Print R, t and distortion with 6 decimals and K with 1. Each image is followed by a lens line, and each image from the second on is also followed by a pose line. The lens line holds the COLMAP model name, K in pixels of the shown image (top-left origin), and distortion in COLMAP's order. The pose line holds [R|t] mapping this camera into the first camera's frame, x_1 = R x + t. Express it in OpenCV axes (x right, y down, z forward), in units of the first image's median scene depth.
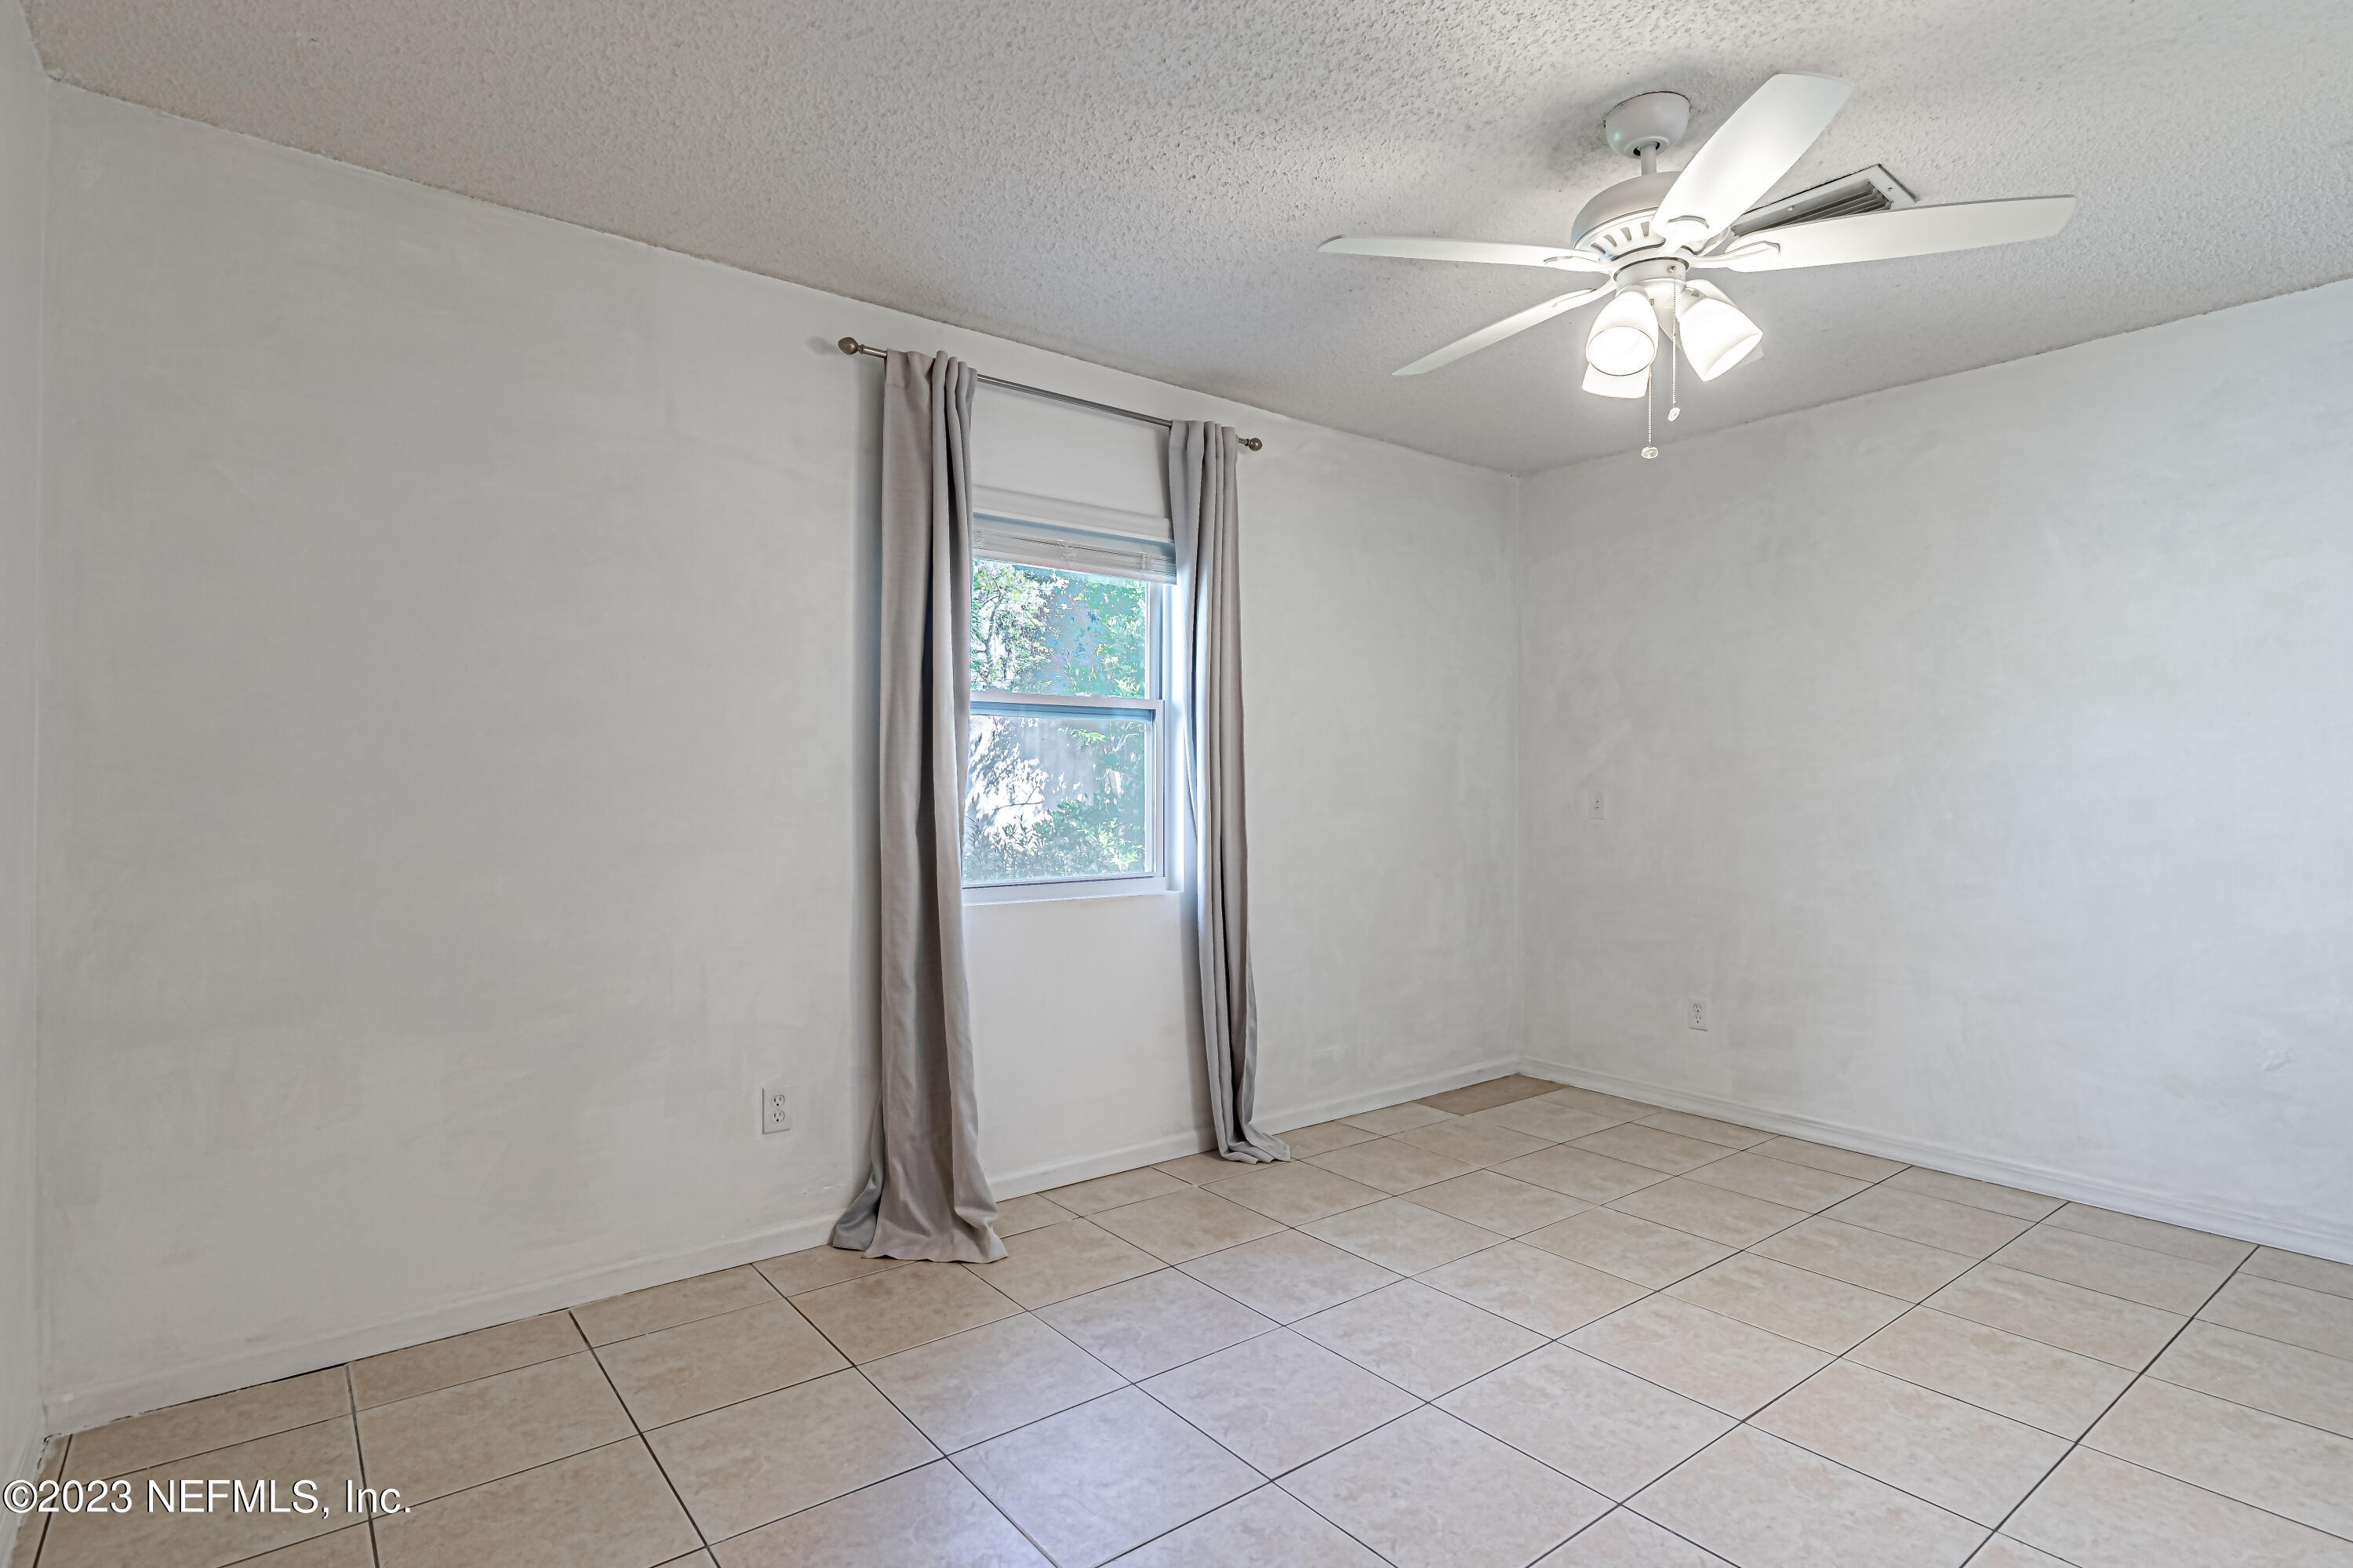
lens RADIAL K [[1148.3, 0, 1176.5], [0, 1148.3, 784.0], [0, 0, 1]] dist [0.002376, 0.000502]
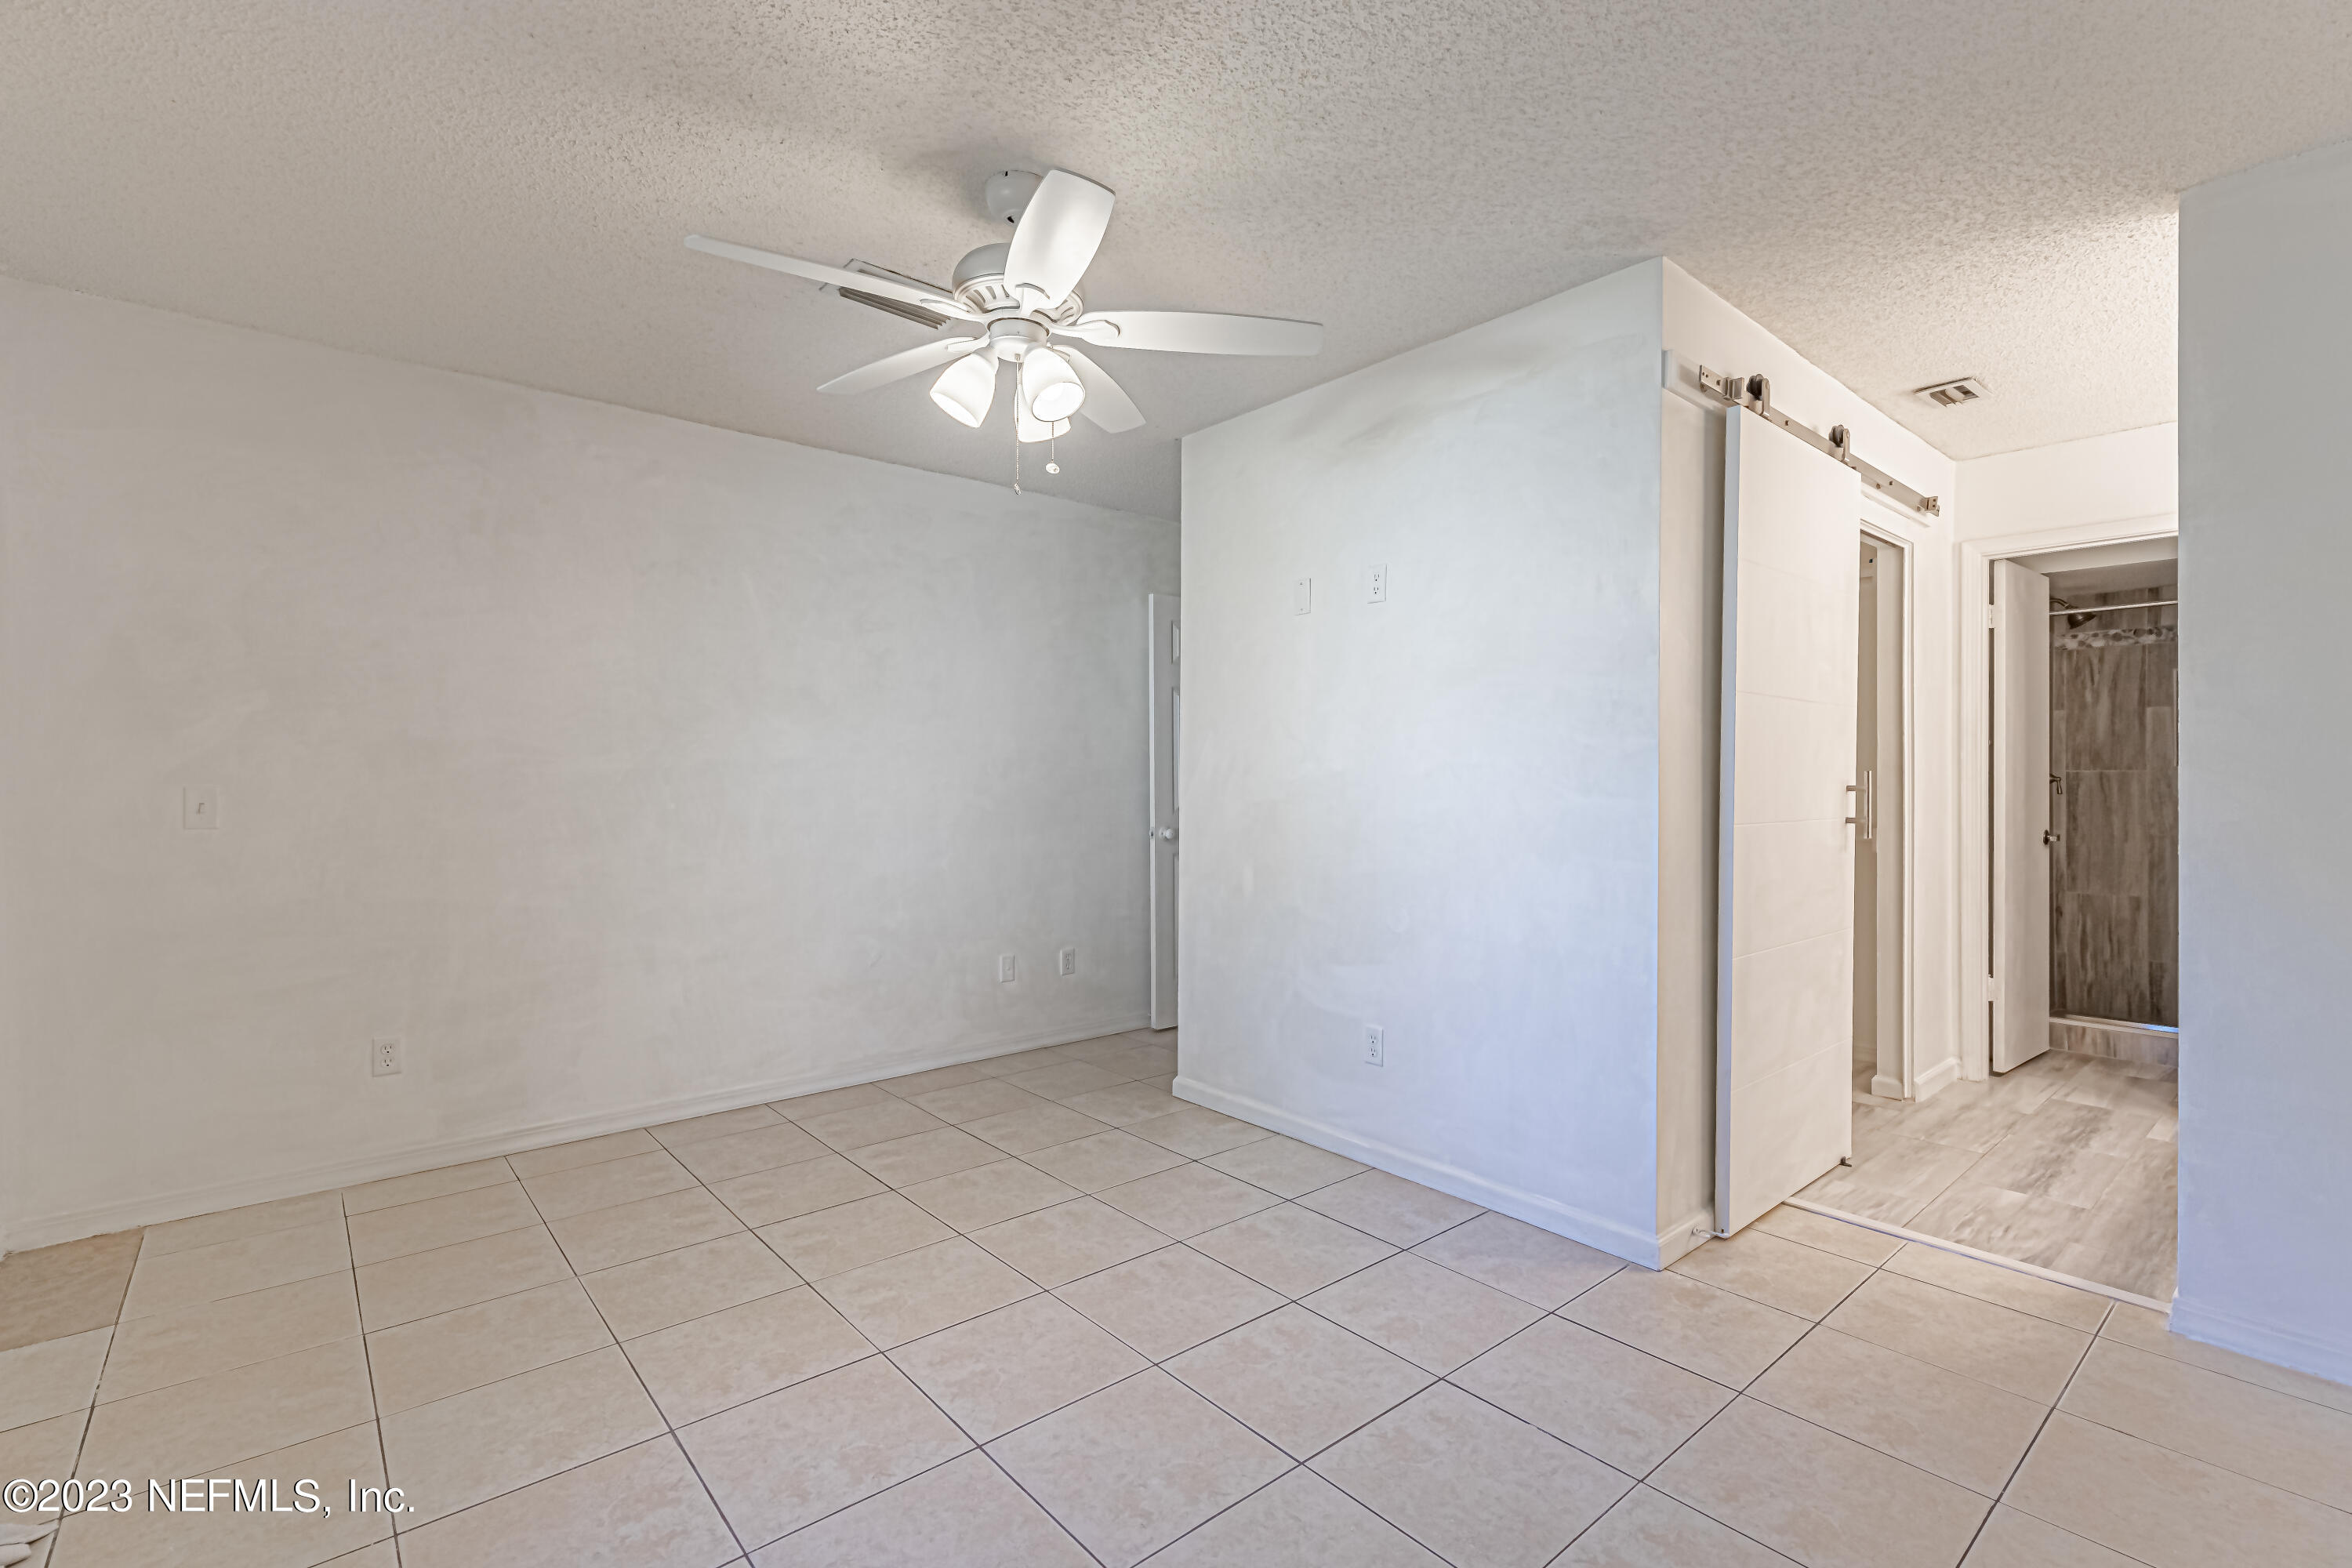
lens RADIAL K [[1071.6, 0, 1179.6], [0, 1071.6, 777.4], [0, 0, 1]] dist [0.003165, 0.000080]
pose [[-0.038931, 0.000770, 0.999242, -0.473830], [-0.000787, 0.999999, -0.000801, -0.000827], [-0.999242, -0.000818, -0.038931, 0.633095]]
